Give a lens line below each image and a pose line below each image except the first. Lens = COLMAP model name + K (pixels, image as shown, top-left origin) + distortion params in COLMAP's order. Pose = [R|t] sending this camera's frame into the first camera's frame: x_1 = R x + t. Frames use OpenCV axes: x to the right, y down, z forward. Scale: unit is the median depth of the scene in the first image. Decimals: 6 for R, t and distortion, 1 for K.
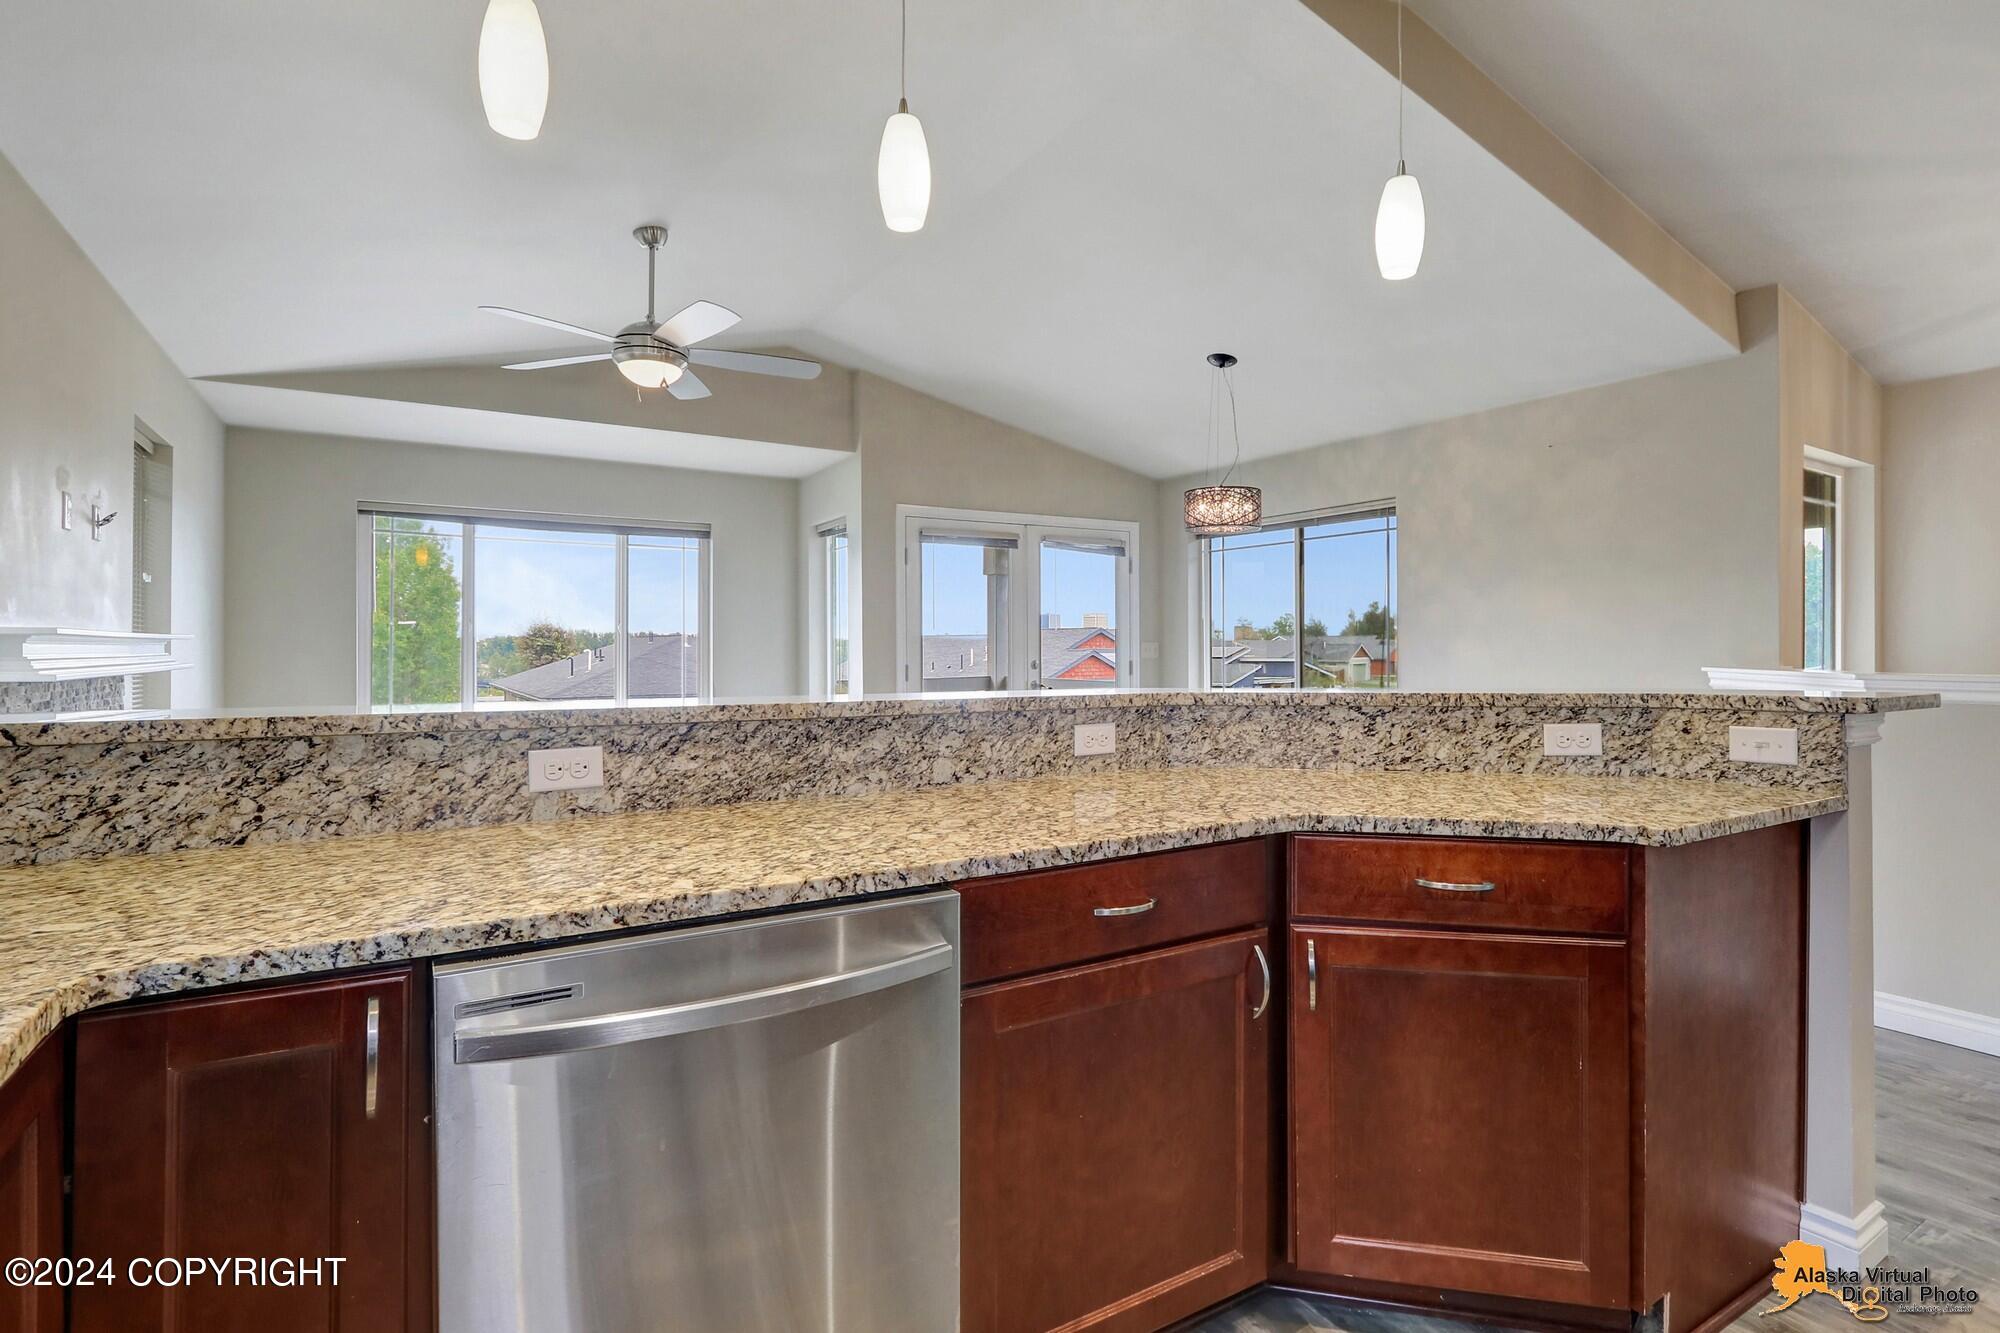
lens RADIAL K [[995.7, 0, 985.1], [0, 995.7, 667.2], [0, 0, 1]] dist [-0.004534, -0.000113]
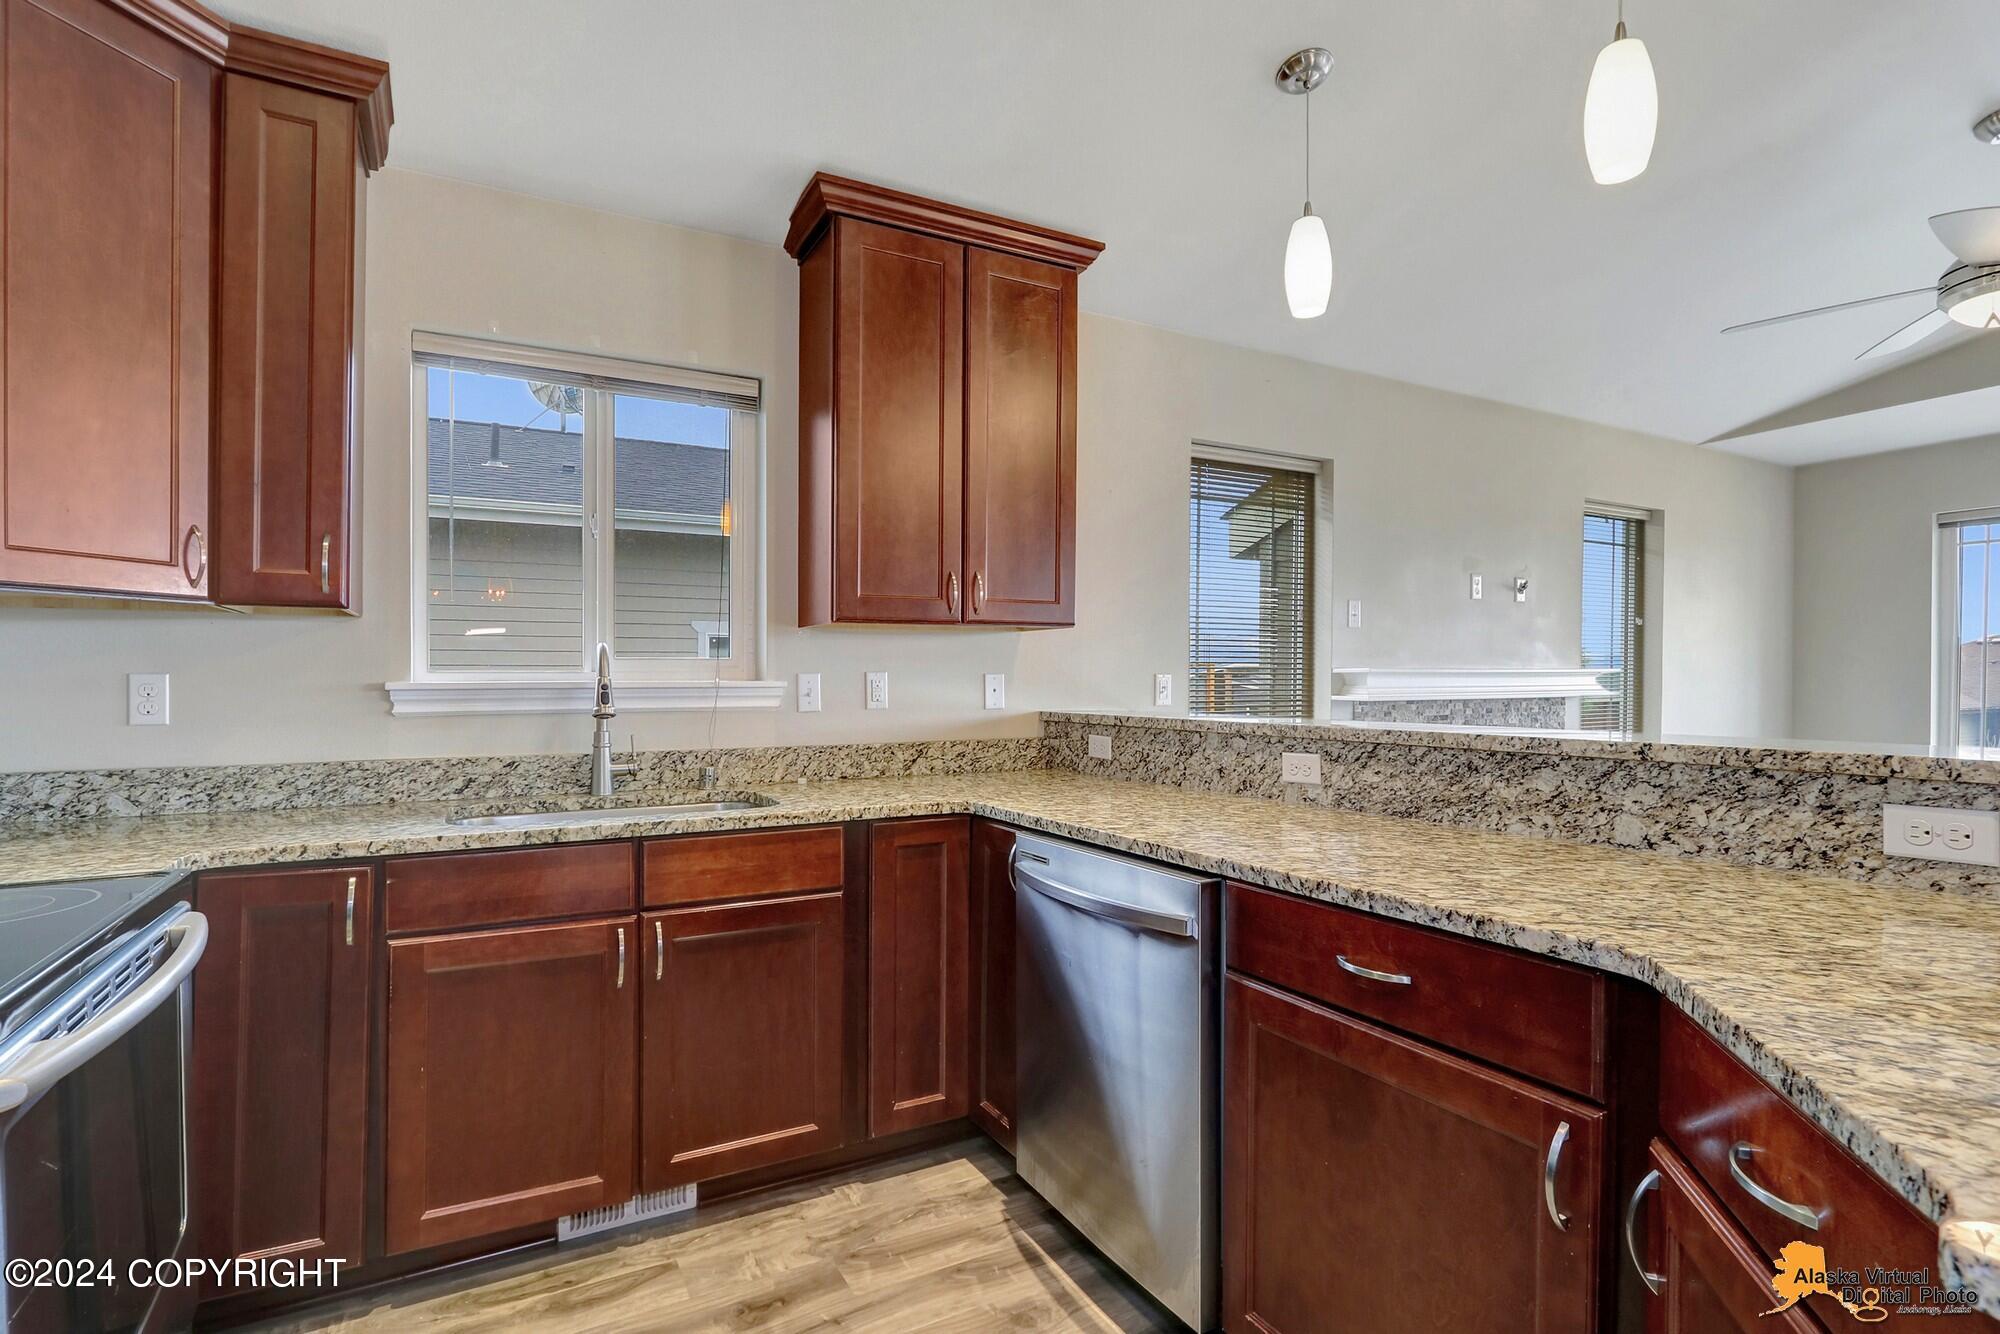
lens RADIAL K [[935.4, 0, 977.8], [0, 935.4, 676.2], [0, 0, 1]] dist [-0.008450, 0.000091]
pose [[-0.059670, -0.006763, -0.998195, 0.854379], [-0.012202, 0.999907, -0.006045, -0.011795], [0.998144, 0.011819, -0.059747, 0.589798]]
